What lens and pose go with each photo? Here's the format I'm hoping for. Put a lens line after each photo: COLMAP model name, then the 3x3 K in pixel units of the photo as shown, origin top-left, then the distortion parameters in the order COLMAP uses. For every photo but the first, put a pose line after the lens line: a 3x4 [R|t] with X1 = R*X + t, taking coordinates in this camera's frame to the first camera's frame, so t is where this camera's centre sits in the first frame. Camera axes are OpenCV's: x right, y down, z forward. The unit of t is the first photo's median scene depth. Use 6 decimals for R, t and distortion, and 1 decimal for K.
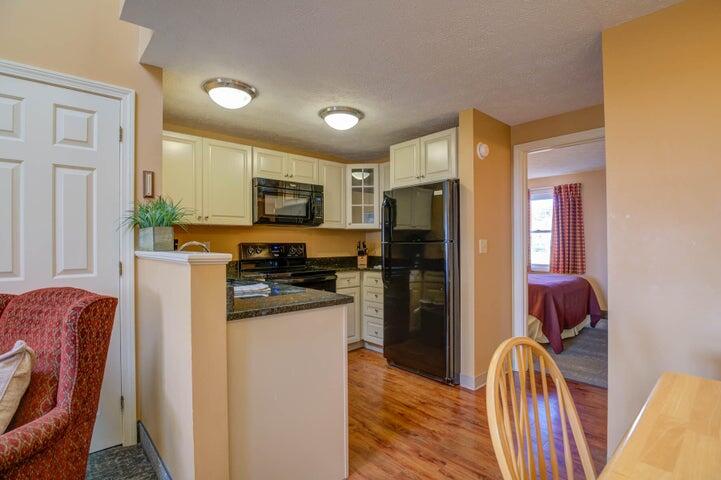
lens RADIAL K [[350.8, 0, 365.4], [0, 350.8, 241.9], [0, 0, 1]] dist [-0.028555, -0.001993]
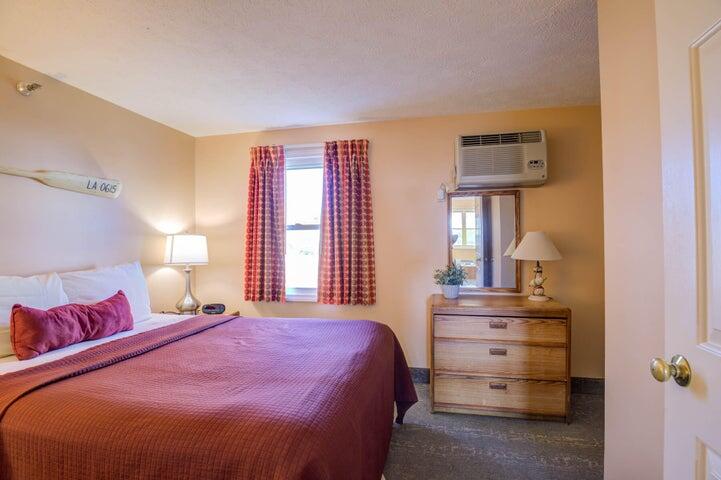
lens RADIAL K [[350.8, 0, 365.7], [0, 350.8, 239.5], [0, 0, 1]] dist [-0.028555, -0.001993]
pose [[0.811849, 0.004686, 0.583849, 0.291784], [0.002309, 0.999934, -0.011236, -0.004127], [-0.583863, 0.010470, 0.811784, 0.550310]]
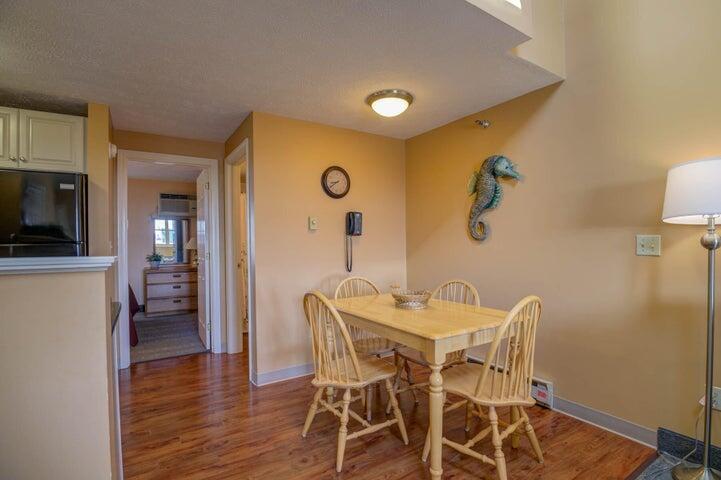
lens RADIAL K [[350.8, 0, 366.5], [0, 350.8, 239.2], [0, 0, 1]] dist [-0.028555, -0.001993]
pose [[0.164075, 0.008027, 0.986415, -0.263914], [0.006519, 0.999936, -0.009222, 0.001407], [-0.986426, 0.007943, 0.164012, 0.067414]]
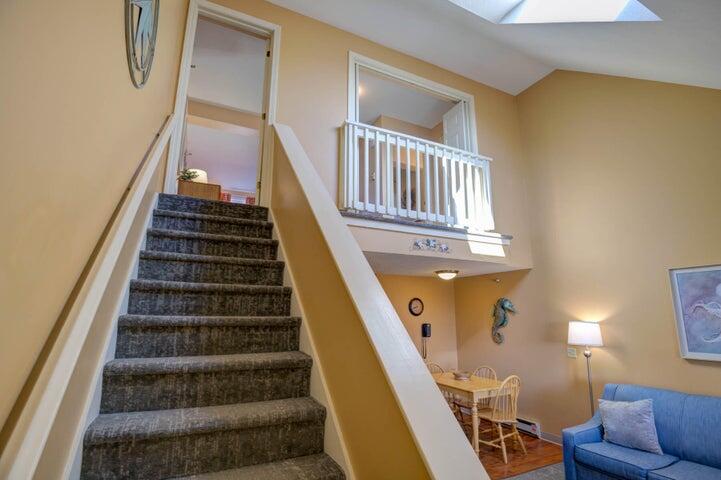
lens RADIAL K [[350.8, 0, 366.0], [0, 350.8, 239.3], [0, 0, 1]] dist [-0.028555, -0.001993]
pose [[0.275032, 0.203920, 0.939560, -0.782985], [-0.005251, 0.977552, -0.210629, -0.077139], [-0.961421, 0.052996, 0.269929, 0.061877]]
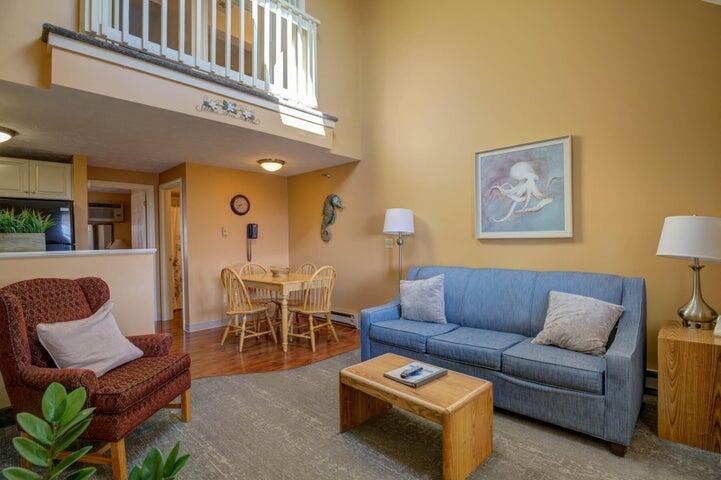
lens RADIAL K [[350.8, 0, 366.5], [0, 350.8, 240.5], [0, 0, 1]] dist [-0.028555, -0.001993]
pose [[-0.079120, 0.004971, 0.996853, -0.650556], [0.011954, 0.999920, -0.004037, 0.001796], [-0.996793, 0.011597, -0.079173, -0.048042]]
